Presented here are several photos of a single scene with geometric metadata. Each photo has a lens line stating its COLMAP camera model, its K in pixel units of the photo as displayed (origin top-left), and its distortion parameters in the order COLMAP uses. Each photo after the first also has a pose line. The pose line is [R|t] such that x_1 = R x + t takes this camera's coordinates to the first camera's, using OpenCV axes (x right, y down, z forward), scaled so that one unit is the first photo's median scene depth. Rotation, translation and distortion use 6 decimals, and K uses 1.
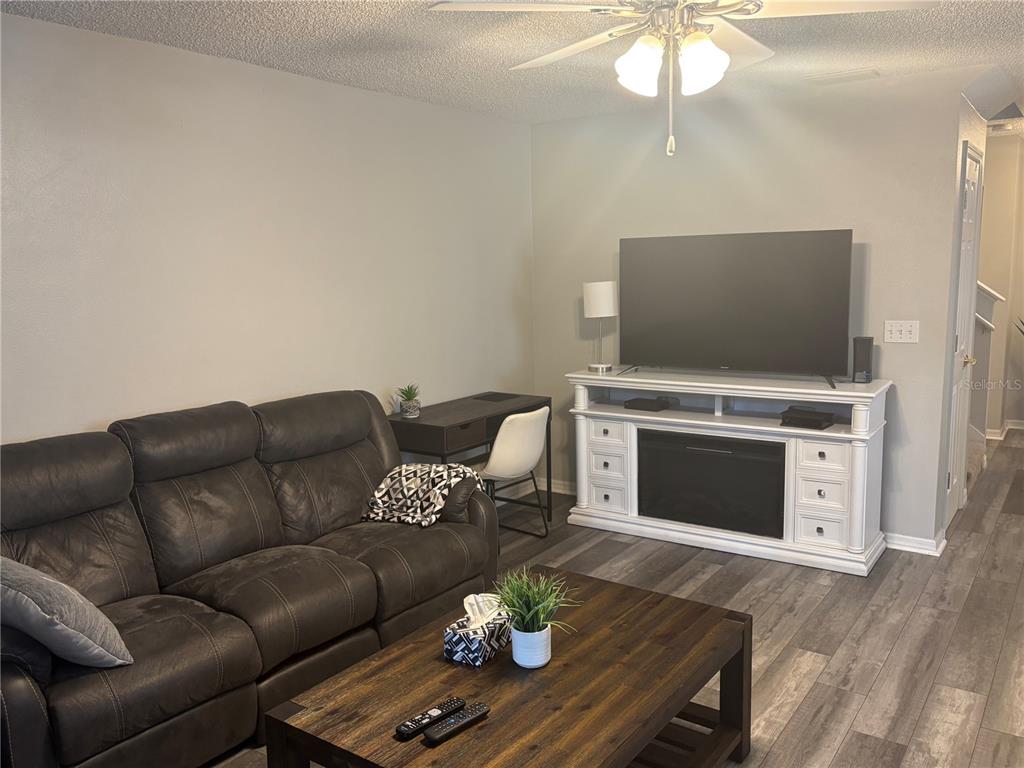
lens RADIAL K [[839.7, 0, 500.5], [0, 839.7, 390.5], [0, 0, 1]] dist [0.027220, -0.009711]
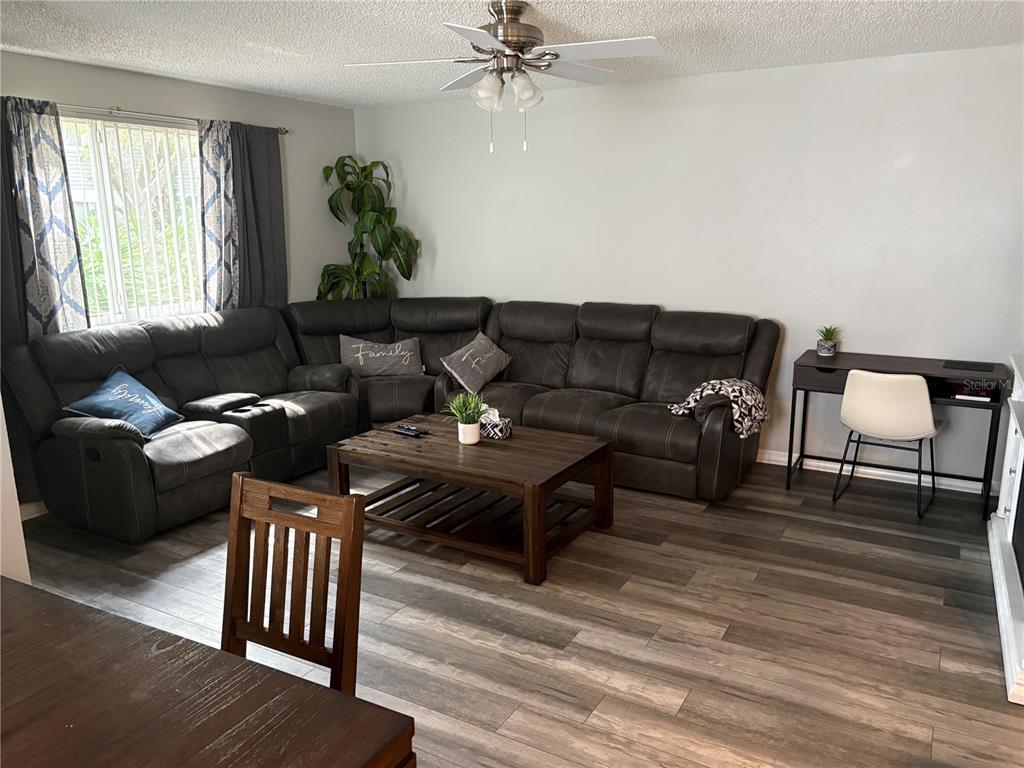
lens RADIAL K [[775.6, 0, 509.1], [0, 775.6, 383.6], [0, 0, 1]] dist [0.013118, -0.011788]
pose [[0.074626, 0.223231, -0.971905, 1.119200], [-0.141469, 0.967135, 0.211273, -0.117020], [0.987126, 0.121728, 0.103754, 0.602892]]
